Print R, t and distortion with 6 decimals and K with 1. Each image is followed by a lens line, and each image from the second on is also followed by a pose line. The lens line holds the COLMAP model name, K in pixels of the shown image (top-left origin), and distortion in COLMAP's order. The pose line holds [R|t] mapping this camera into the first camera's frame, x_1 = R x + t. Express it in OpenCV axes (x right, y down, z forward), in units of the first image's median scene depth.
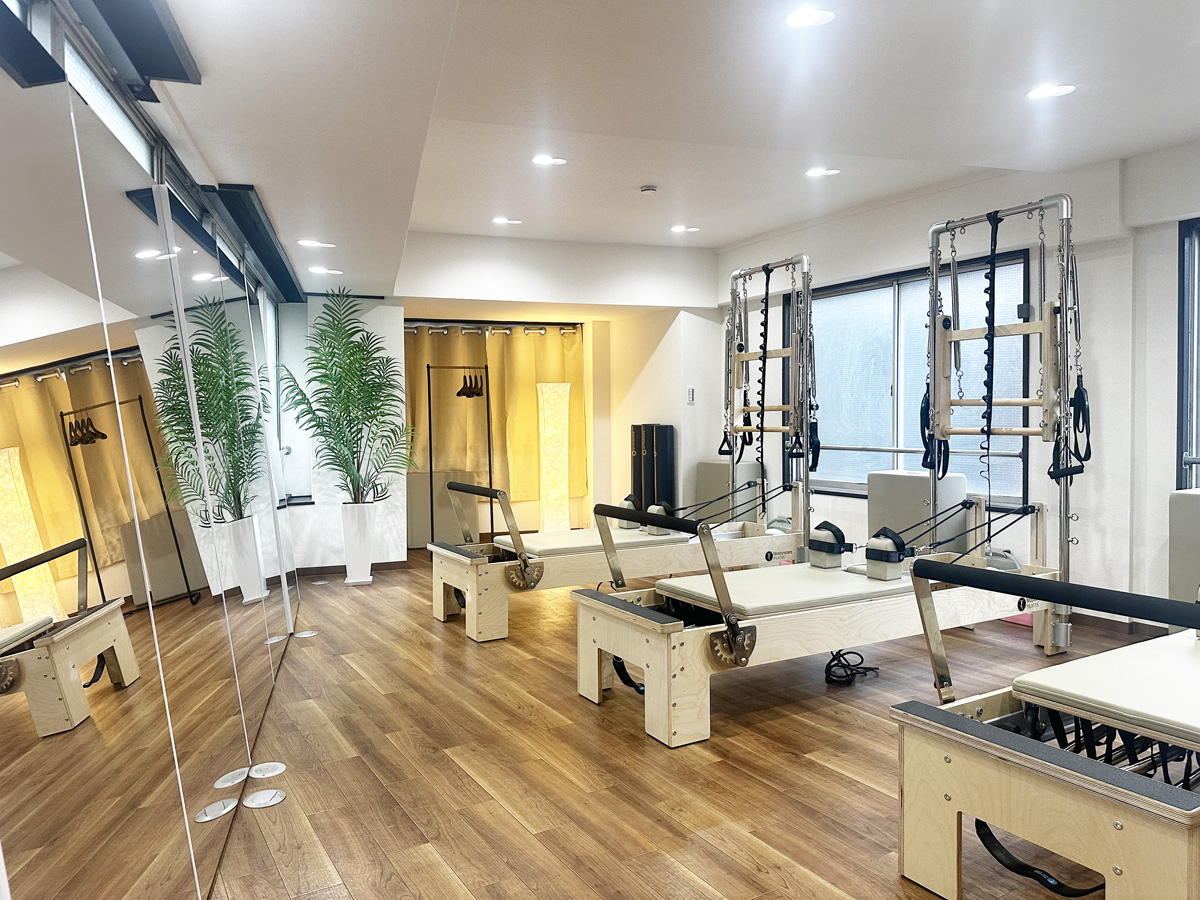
lens RADIAL K [[848.2, 0, 600.0], [0, 848.2, 450.0], [0, 0, 1]] dist [0.139455, -0.236199]
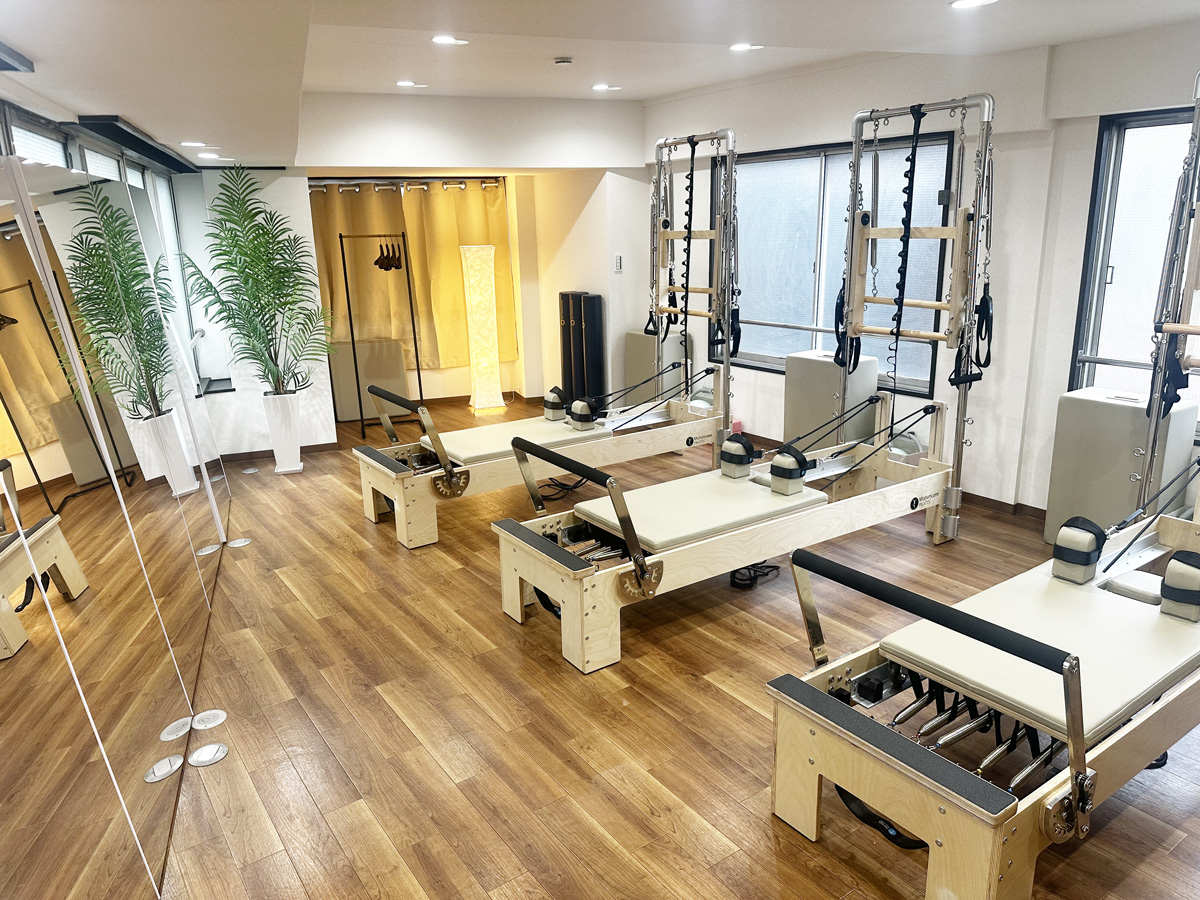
lens RADIAL K [[848.2, 0, 600.0], [0, 848.2, 450.0], [0, 0, 1]] dist [0.139455, -0.236199]
pose [[0.997646, -0.032513, 0.060369, 0.030801], [0.017815, 0.973103, 0.229680, -0.127552], [-0.066213, -0.228064, 0.971392, -0.001579]]
